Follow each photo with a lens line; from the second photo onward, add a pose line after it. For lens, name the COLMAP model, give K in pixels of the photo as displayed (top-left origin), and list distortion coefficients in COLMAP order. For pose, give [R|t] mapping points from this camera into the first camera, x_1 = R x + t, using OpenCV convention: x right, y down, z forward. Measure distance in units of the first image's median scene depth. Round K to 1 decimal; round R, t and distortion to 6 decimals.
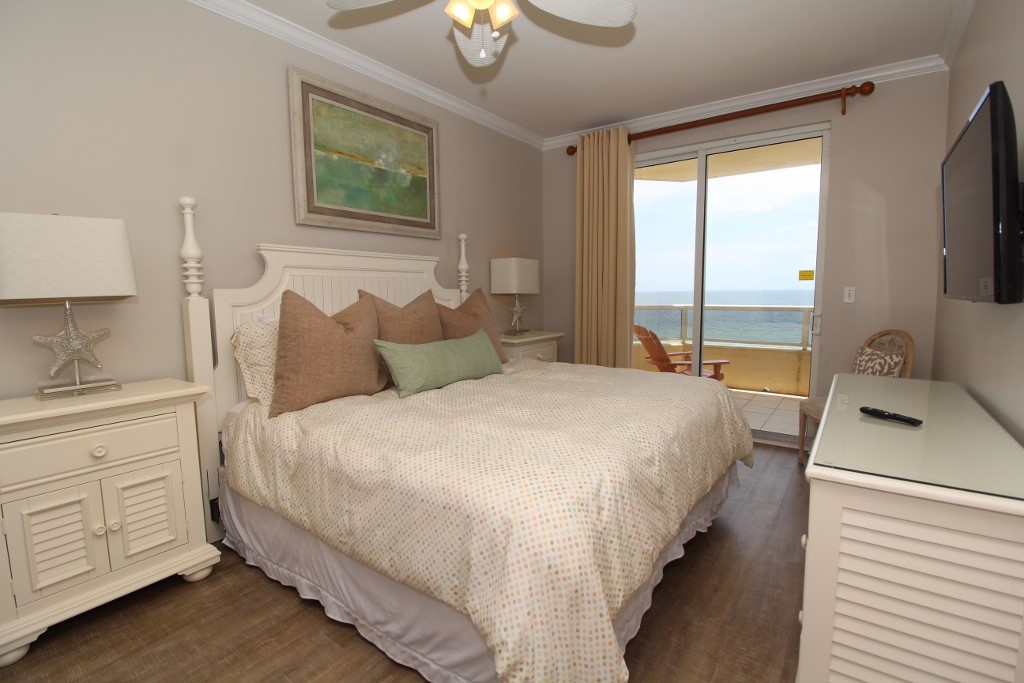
lens RADIAL K [[471.7, 0, 513.7], [0, 471.7, 342.9], [0, 0, 1]] dist [0.002506, -0.013534]
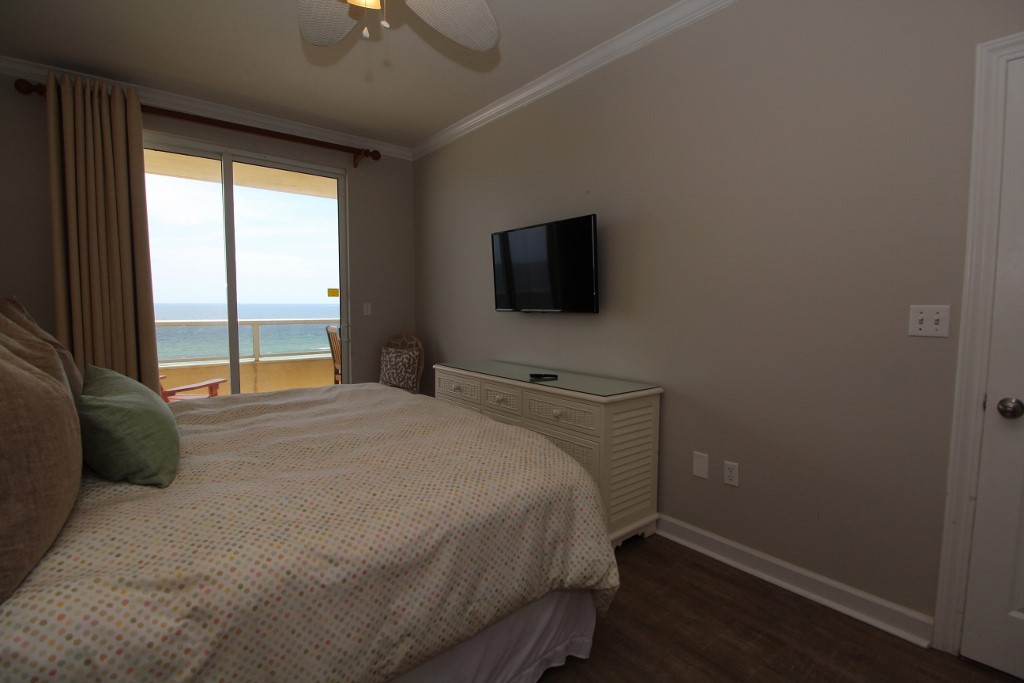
lens RADIAL K [[471.7, 0, 513.7], [0, 471.7, 342.9], [0, 0, 1]] dist [0.002506, -0.013534]
pose [[0.260656, -0.066356, 0.963149, -0.413017], [0.095727, 0.994495, 0.042609, -0.024826], [-0.960674, 0.081093, 0.265573, 0.262904]]
